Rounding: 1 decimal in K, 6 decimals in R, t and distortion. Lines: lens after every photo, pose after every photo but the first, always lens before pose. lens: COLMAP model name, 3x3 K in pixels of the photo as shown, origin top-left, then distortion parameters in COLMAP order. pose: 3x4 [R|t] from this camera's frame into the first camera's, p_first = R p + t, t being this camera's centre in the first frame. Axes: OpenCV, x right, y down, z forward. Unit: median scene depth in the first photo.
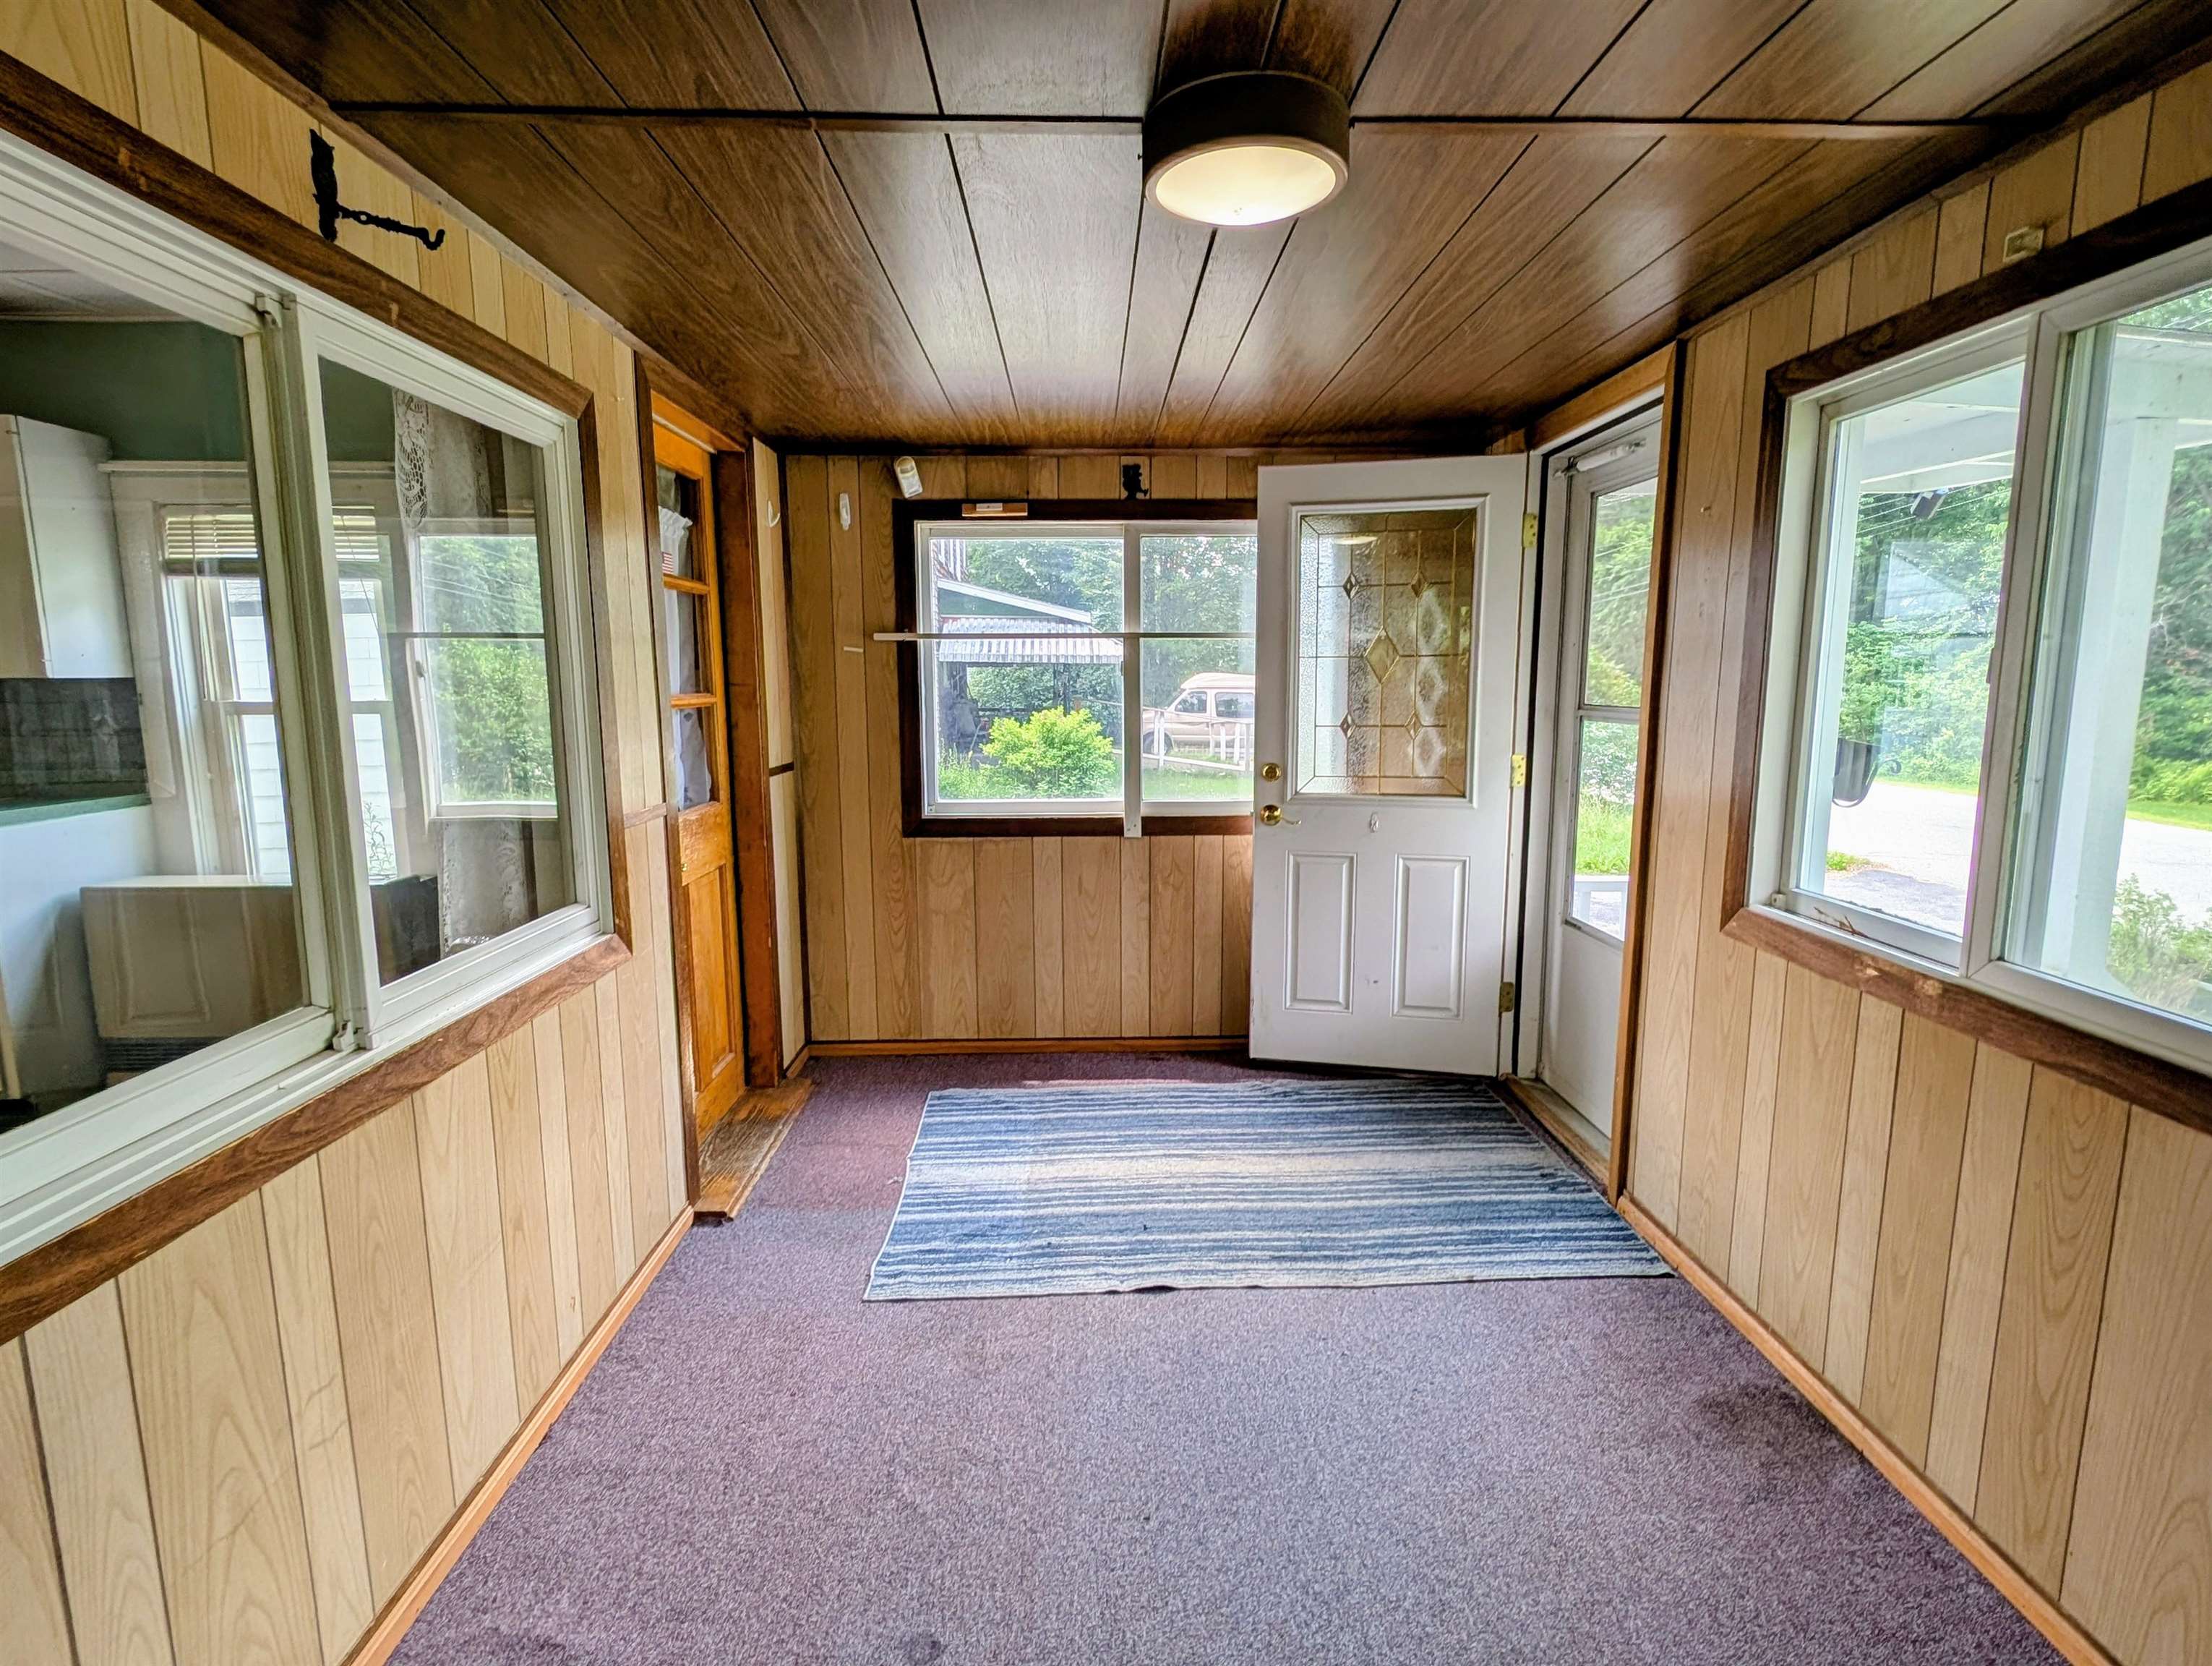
lens RADIAL K [[1011.6, 0, 1106.3], [0, 1011.6, 823.7], [0, 0, 1]] dist [-0.014570, -0.000254]
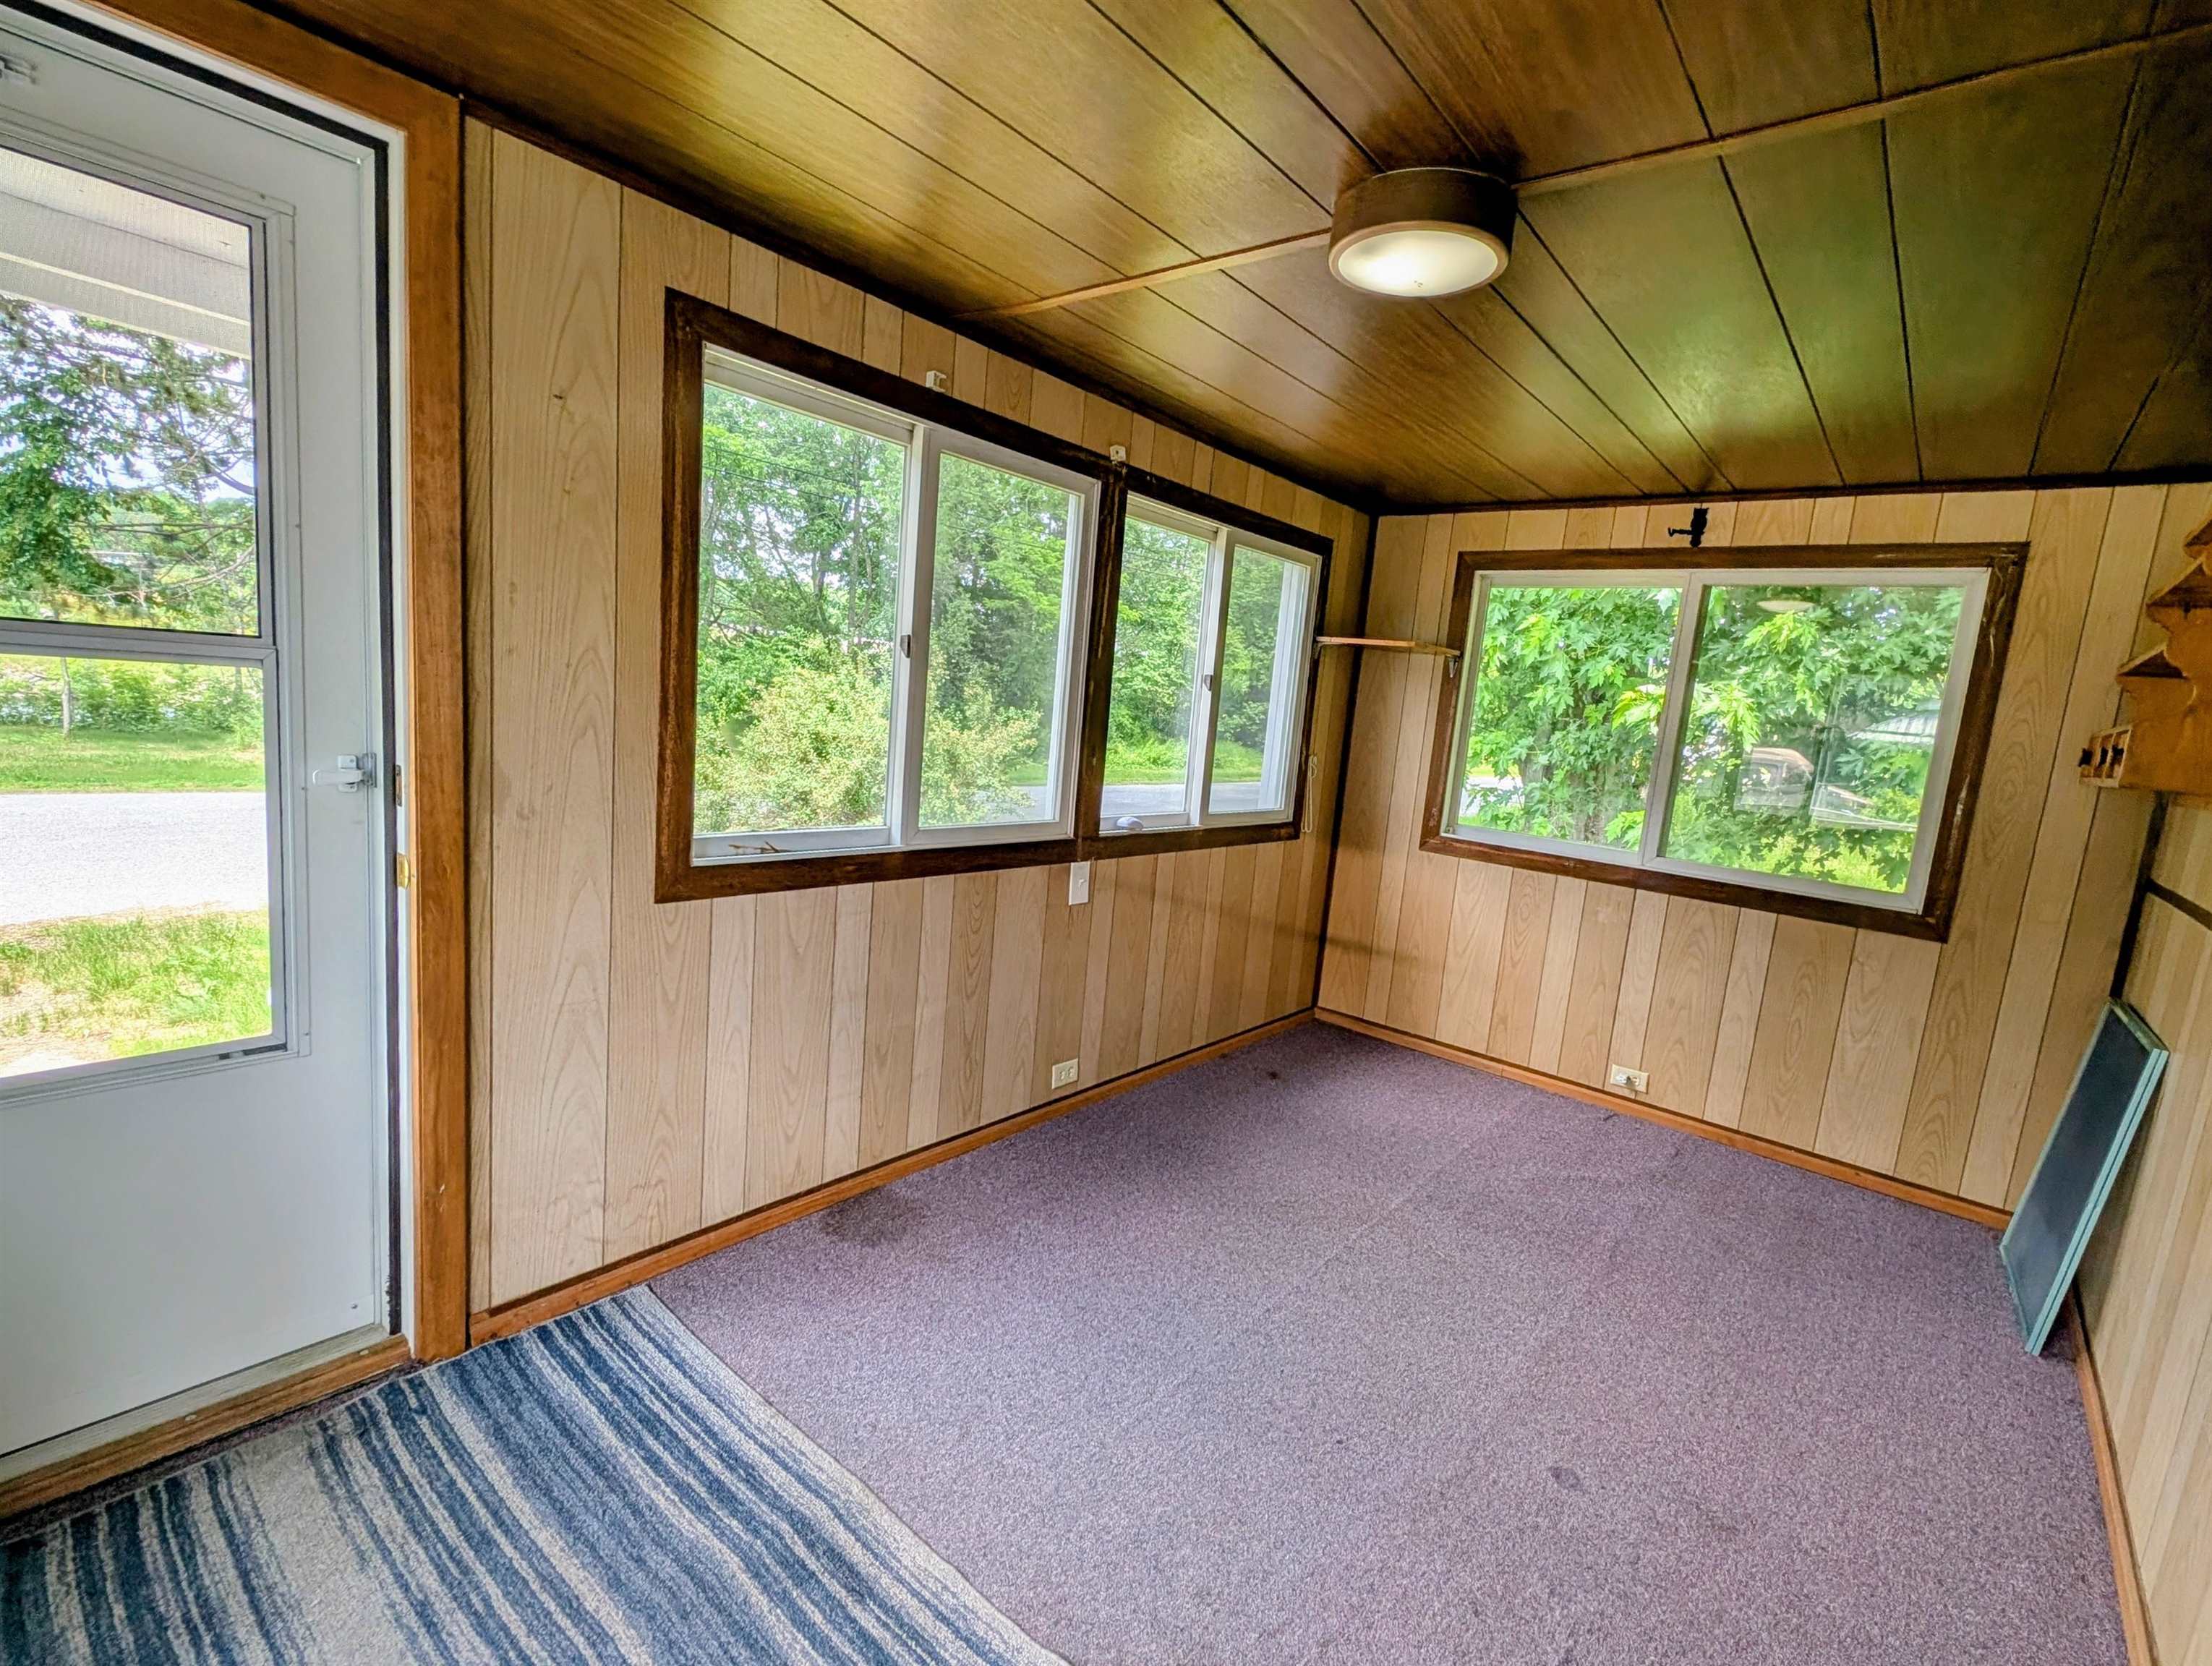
lens RADIAL K [[1011.4, 0, 1100.5], [0, 1011.4, 838.8], [0, 0, 1]] dist [-0.014570, -0.000254]
pose [[-0.739553, -0.152123, 0.655683, -0.314664], [0.014299, 0.970356, 0.241257, -0.180782], [-0.672947, 0.187798, -0.715454, 1.493410]]
